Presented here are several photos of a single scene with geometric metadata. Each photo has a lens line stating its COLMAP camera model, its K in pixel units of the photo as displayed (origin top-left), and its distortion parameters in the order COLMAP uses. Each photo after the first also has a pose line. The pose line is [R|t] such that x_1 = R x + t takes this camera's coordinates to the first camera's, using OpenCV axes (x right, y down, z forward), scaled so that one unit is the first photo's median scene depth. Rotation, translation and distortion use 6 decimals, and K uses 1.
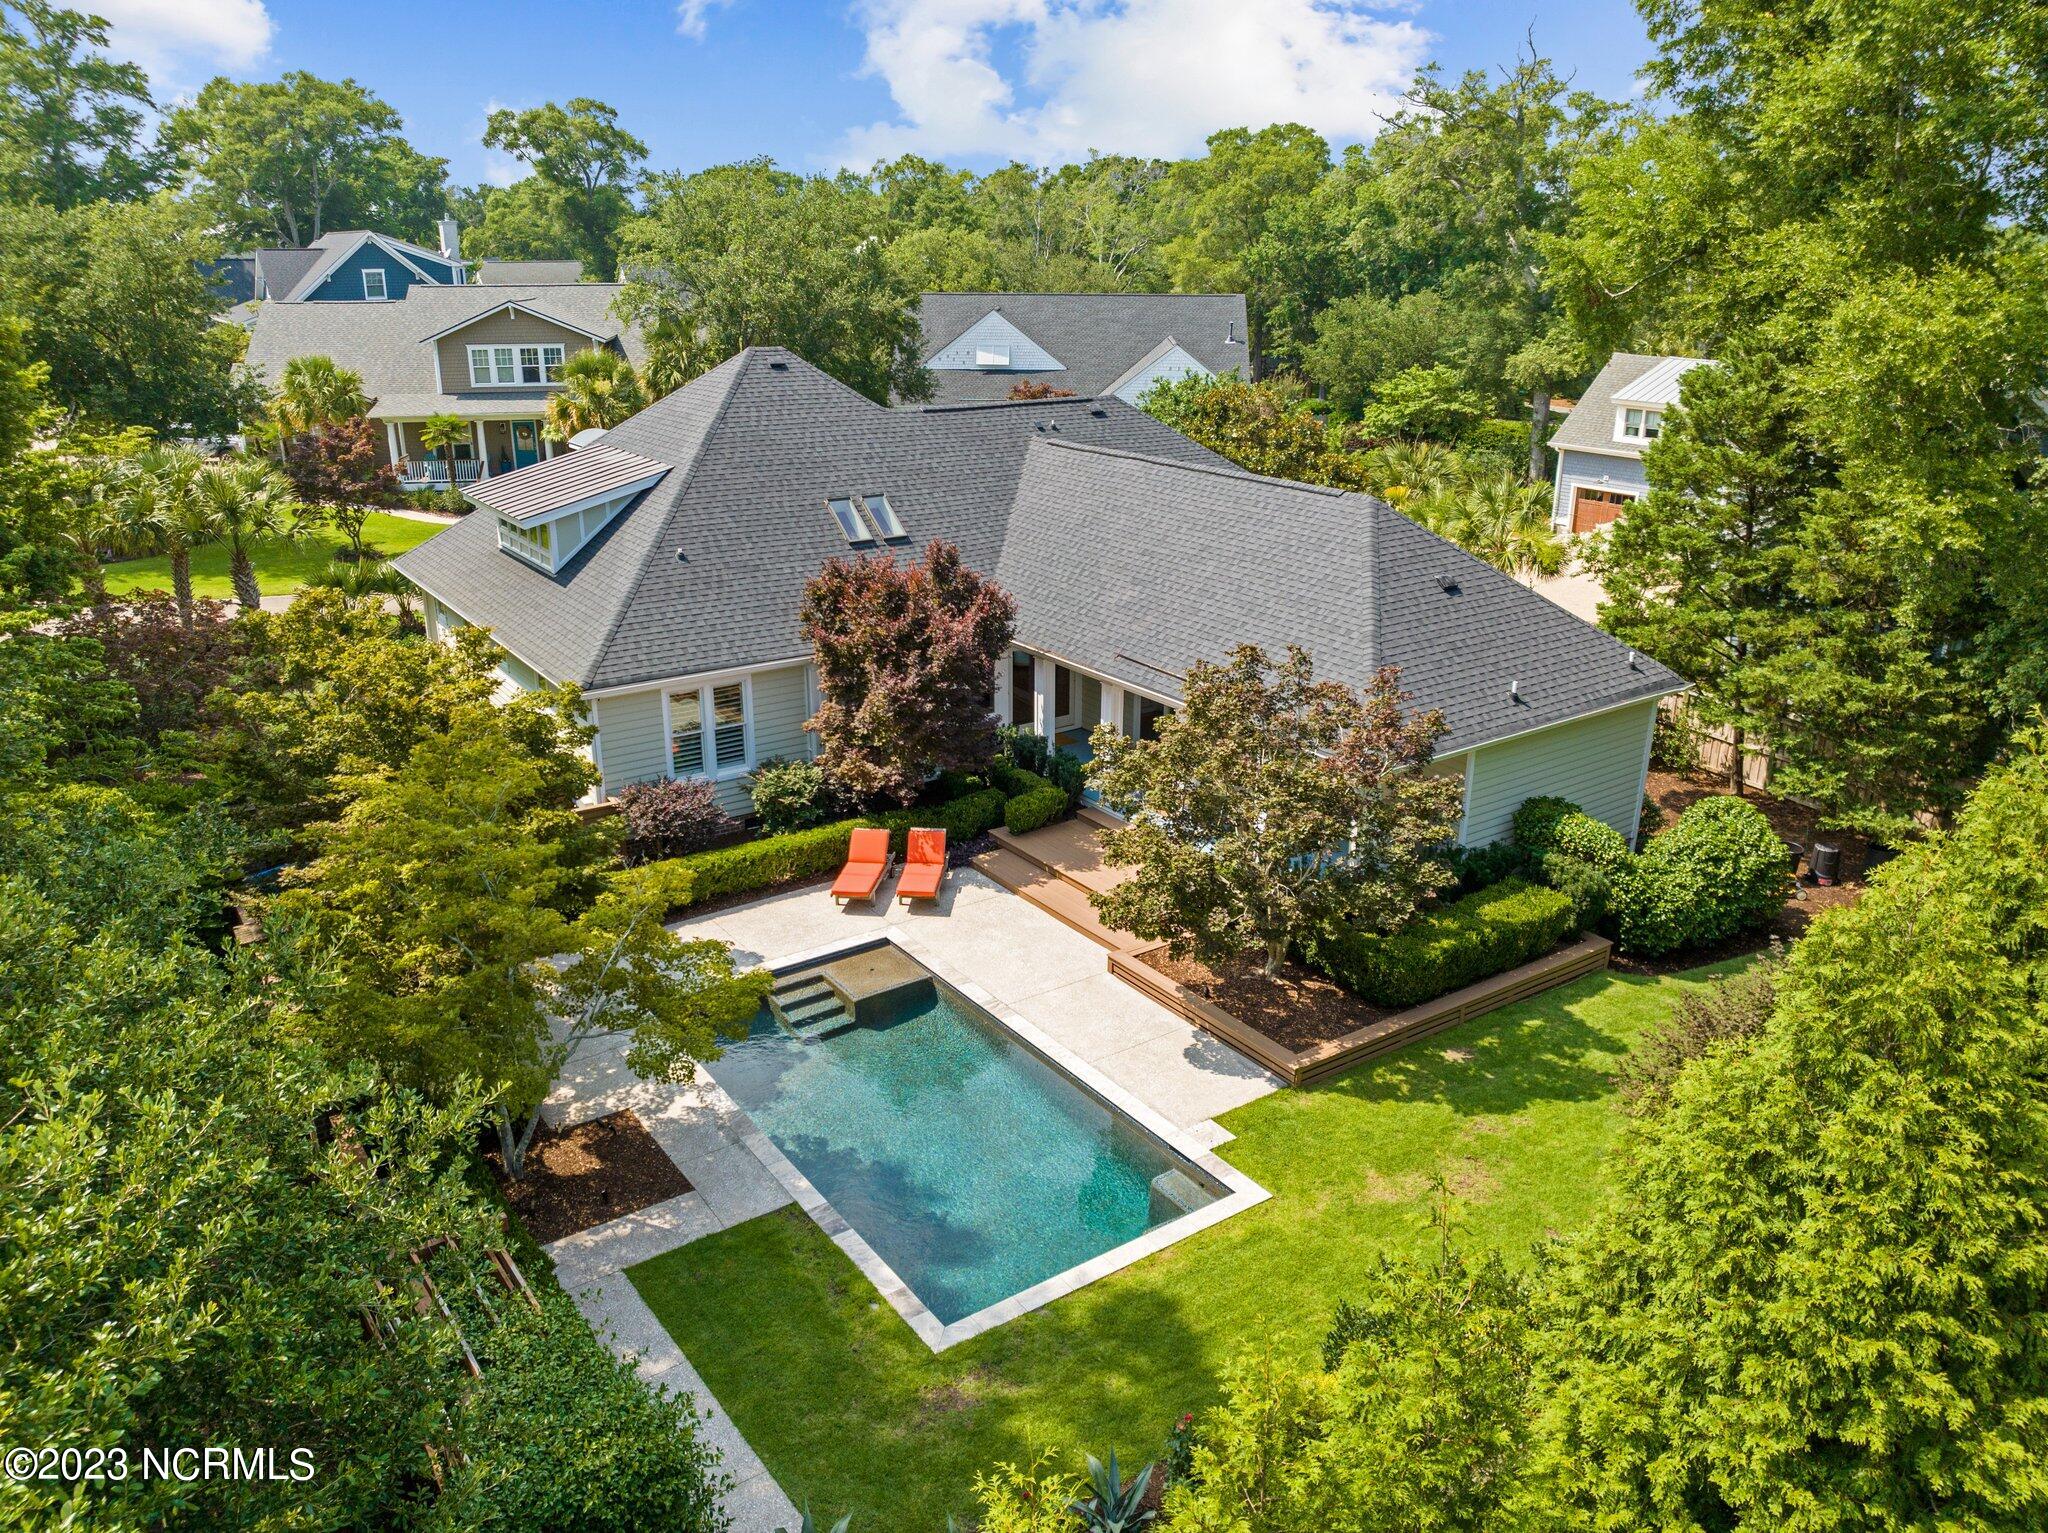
lens RADIAL K [[1448.9, 0, 1018.2], [0, 1448.9, 765.8], [0, 0, 1]] dist [-0.042212, 0.011624]
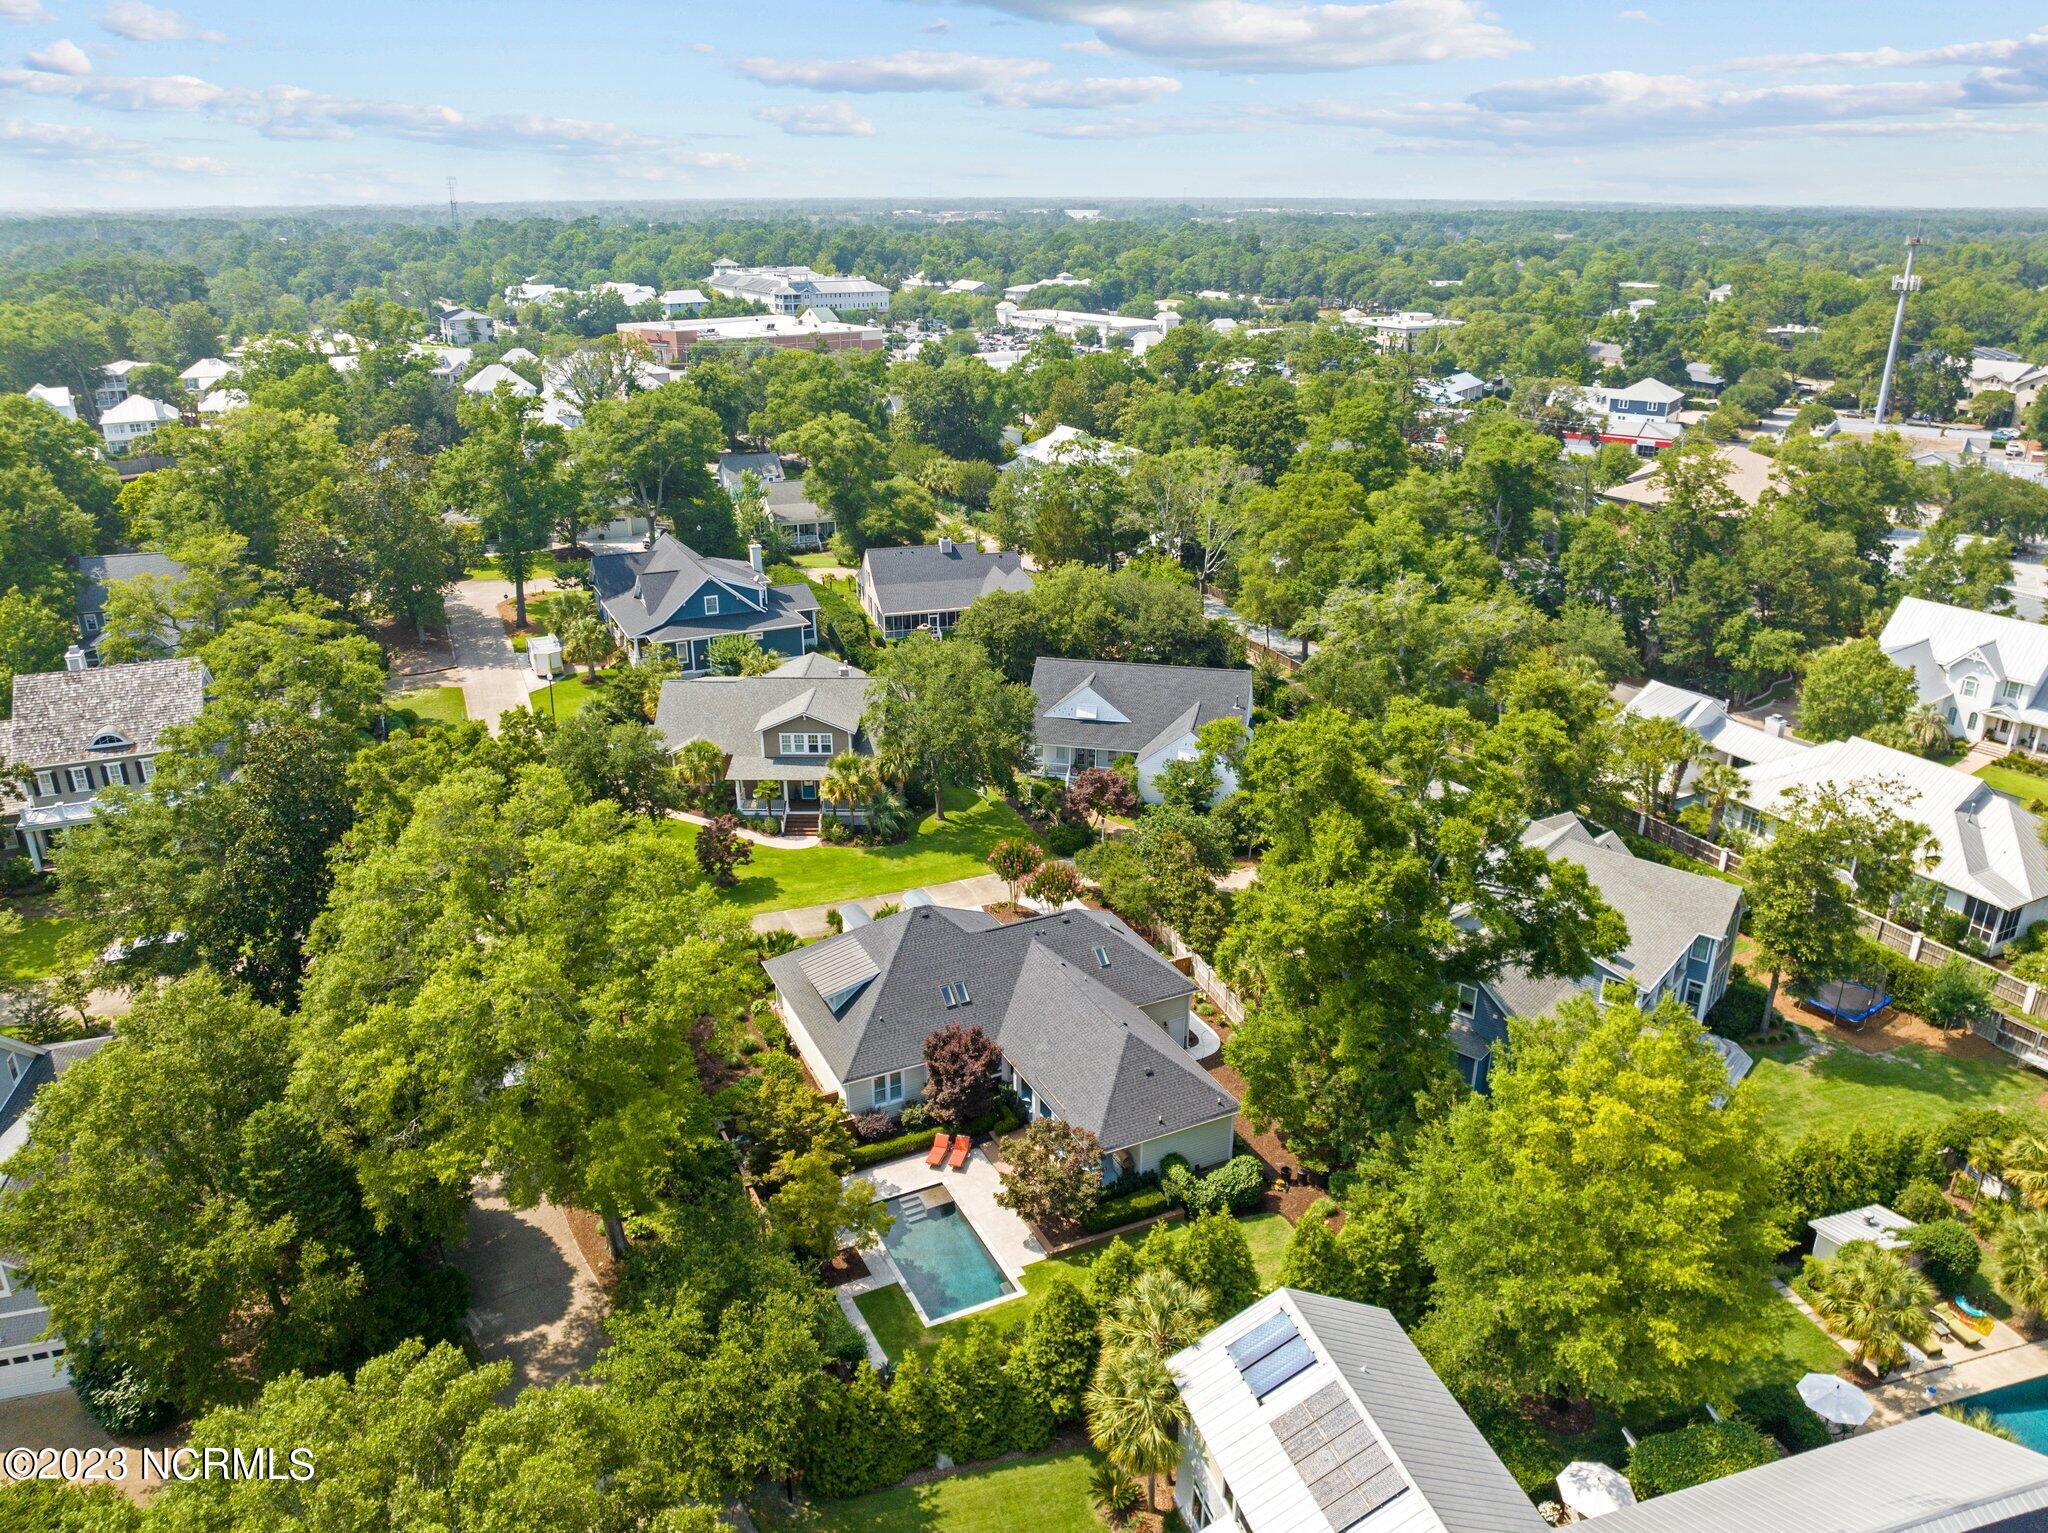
lens RADIAL K [[1444.8, 0, 1025.5], [0, 1444.8, 768.8], [0, 0, 1]] dist [-0.022613, -0.000120]
pose [[0.988096, 0.056338, -0.143150, 0.418456], [-0.050495, 0.997749, 0.044131, -0.799637], [0.145314, -0.036377, 0.988717, -1.717975]]
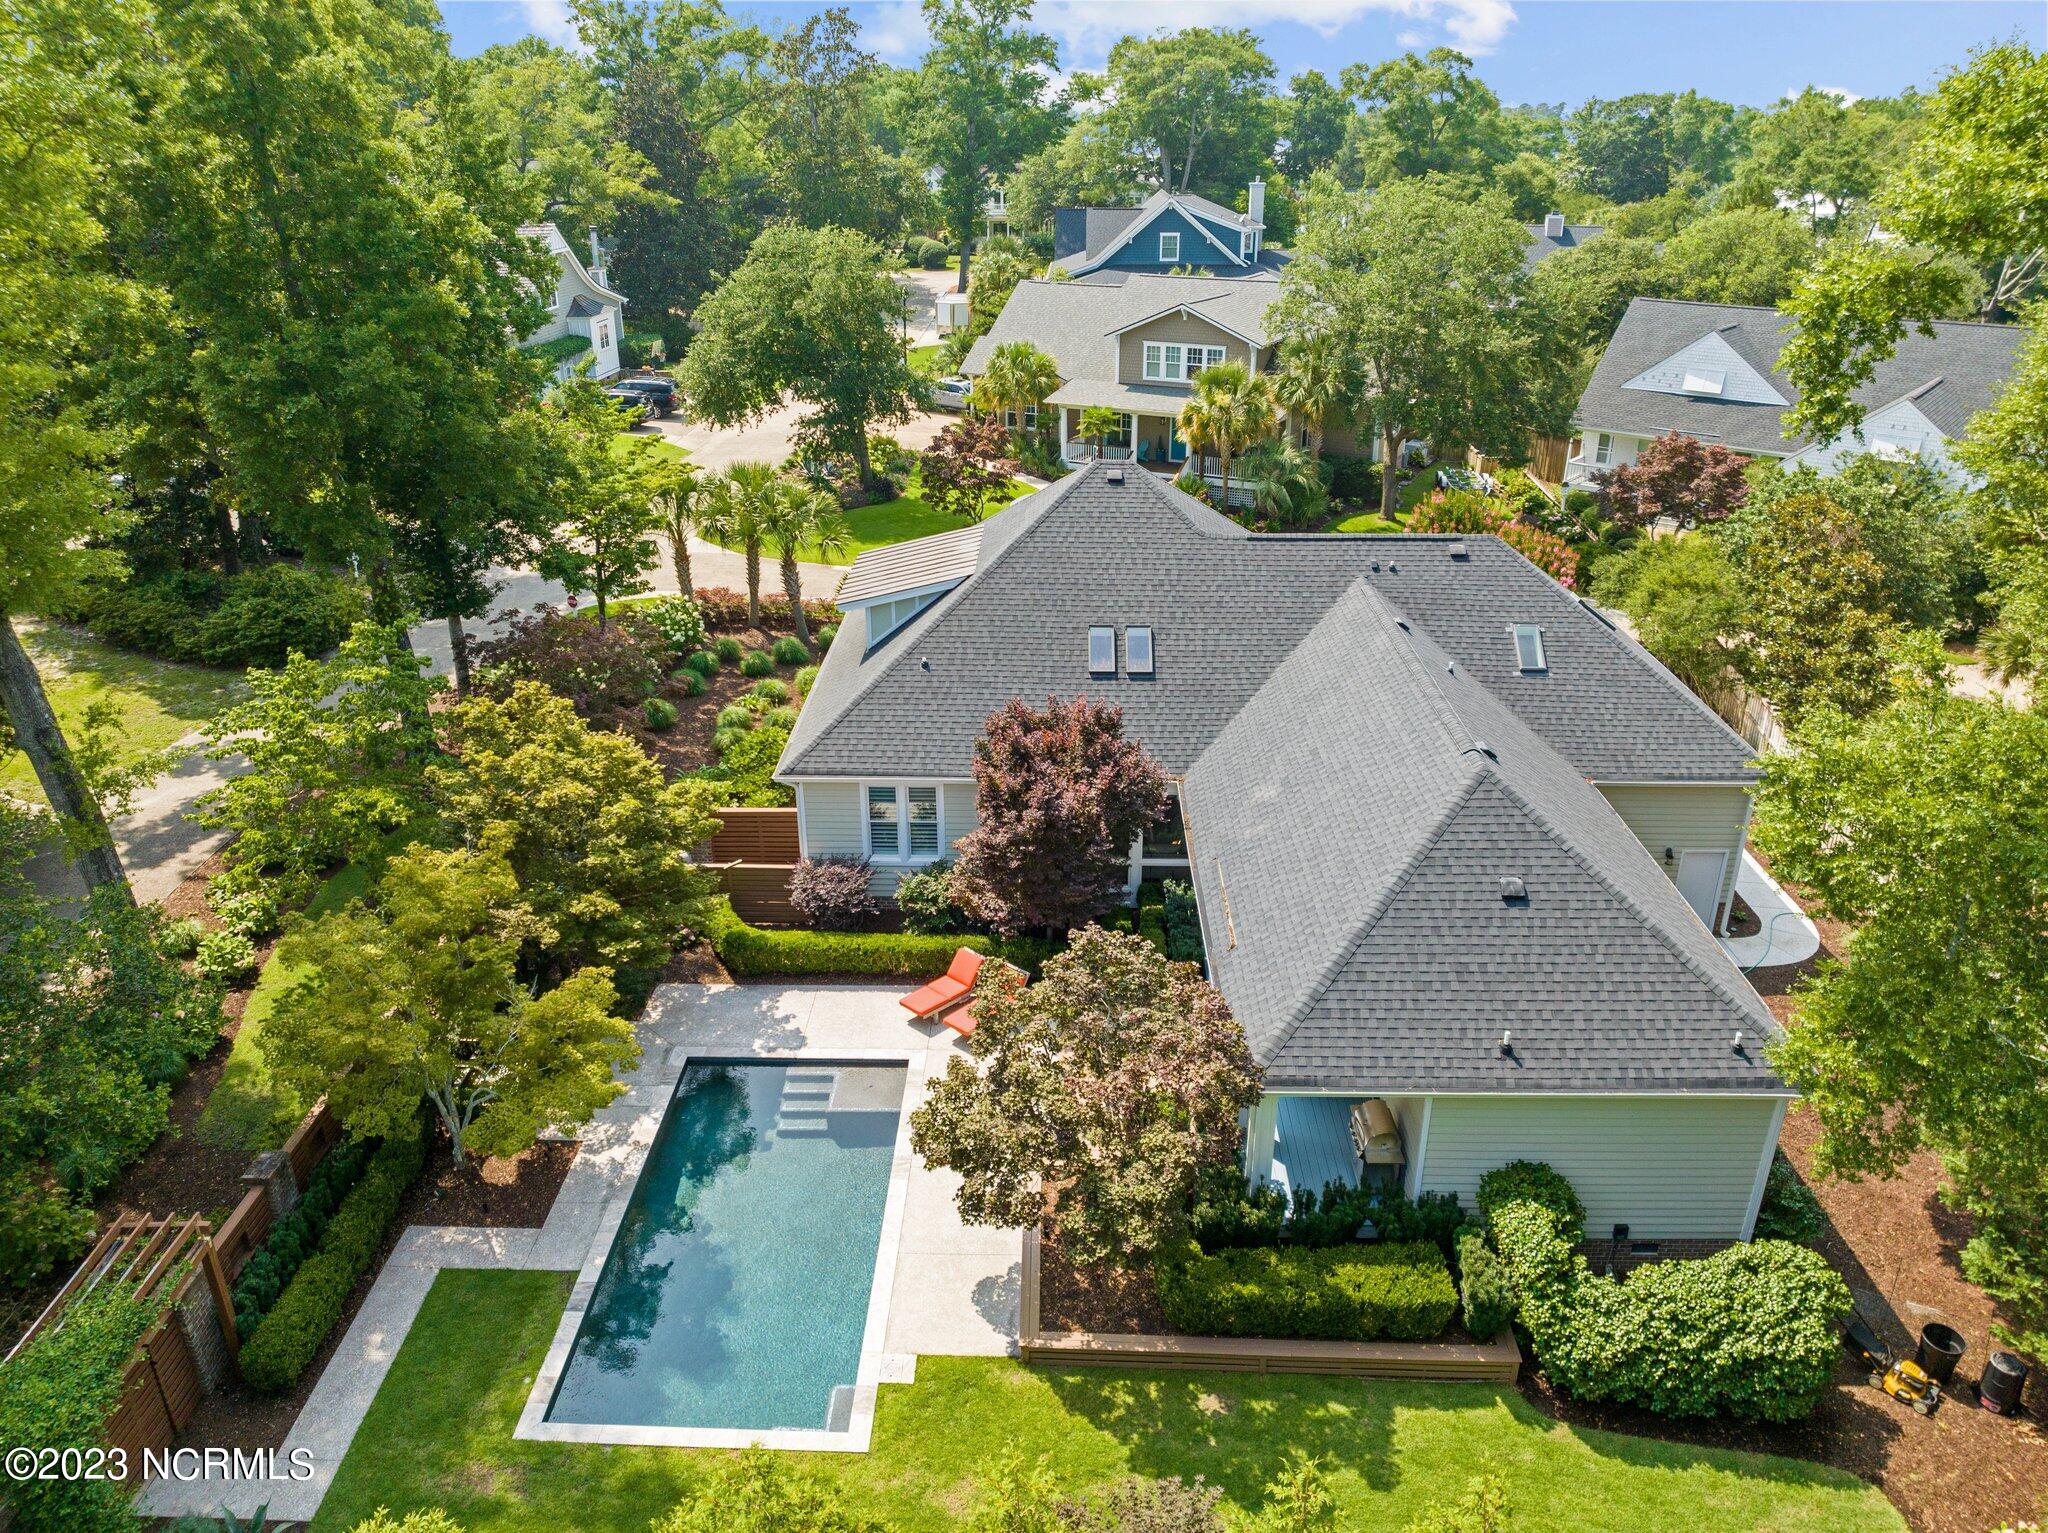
lens RADIAL K [[1438.0, 0, 1040.3], [0, 1438.0, 763.4], [0, 0, 1]] dist [-0.035841, -0.003171]
pose [[0.807268, 0.233286, -0.542122, 0.504704], [-0.193198, 0.972408, 0.130757, -0.252487], [0.557667, -0.000819, 0.830064, 0.124265]]
